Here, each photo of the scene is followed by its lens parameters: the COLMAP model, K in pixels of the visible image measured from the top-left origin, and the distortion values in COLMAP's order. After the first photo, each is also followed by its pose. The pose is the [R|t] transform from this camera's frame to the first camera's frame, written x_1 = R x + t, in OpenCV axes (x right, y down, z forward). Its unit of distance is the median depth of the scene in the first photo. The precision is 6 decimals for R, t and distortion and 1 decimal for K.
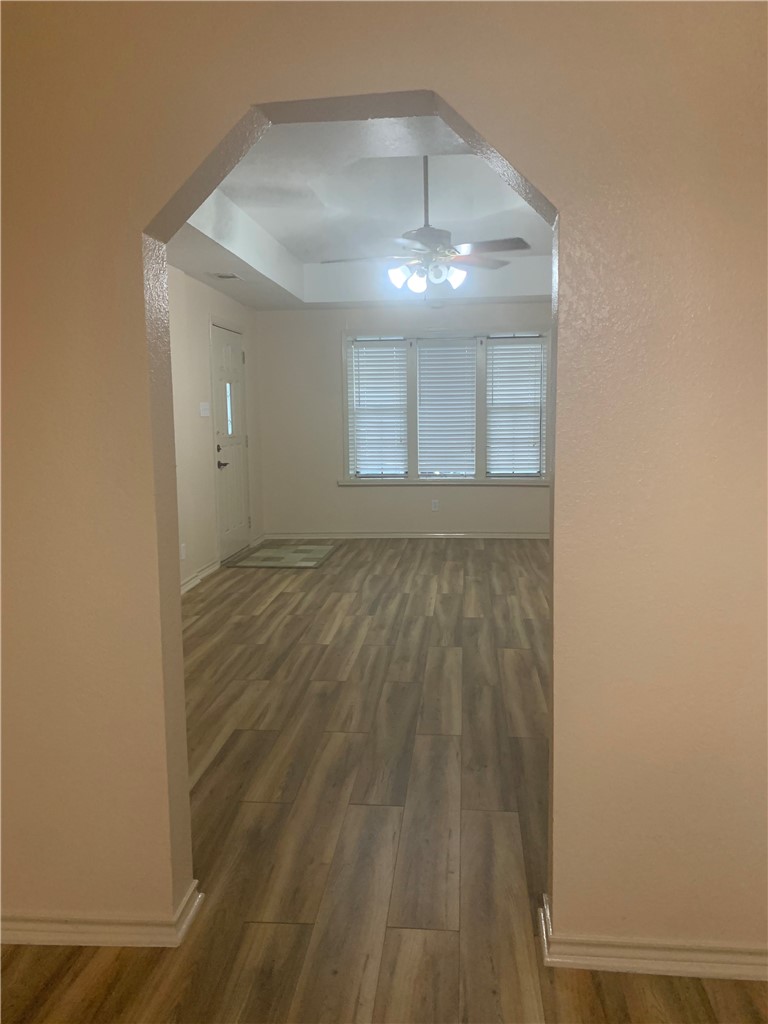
lens RADIAL K [[814.2, 0, 381.0], [0, 814.2, 510.7], [0, 0, 1]] dist [0.102872, -0.004629]
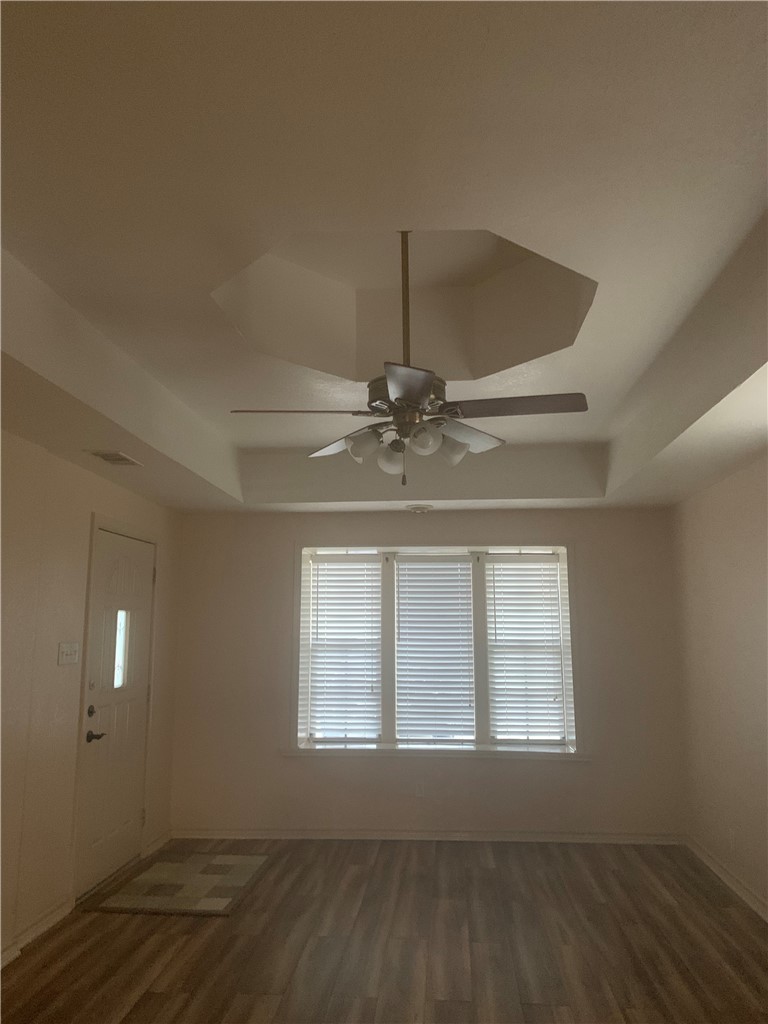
lens RADIAL K [[814.2, 0, 383.5], [0, 814.2, 509.1], [0, 0, 1]] dist [0.102872, -0.004629]
pose [[0.999577, 0.016348, 0.024049, 0.016029], [-0.009361, 0.963888, -0.266144, -0.051803], [-0.027531, 0.265807, 0.963633, 0.280321]]
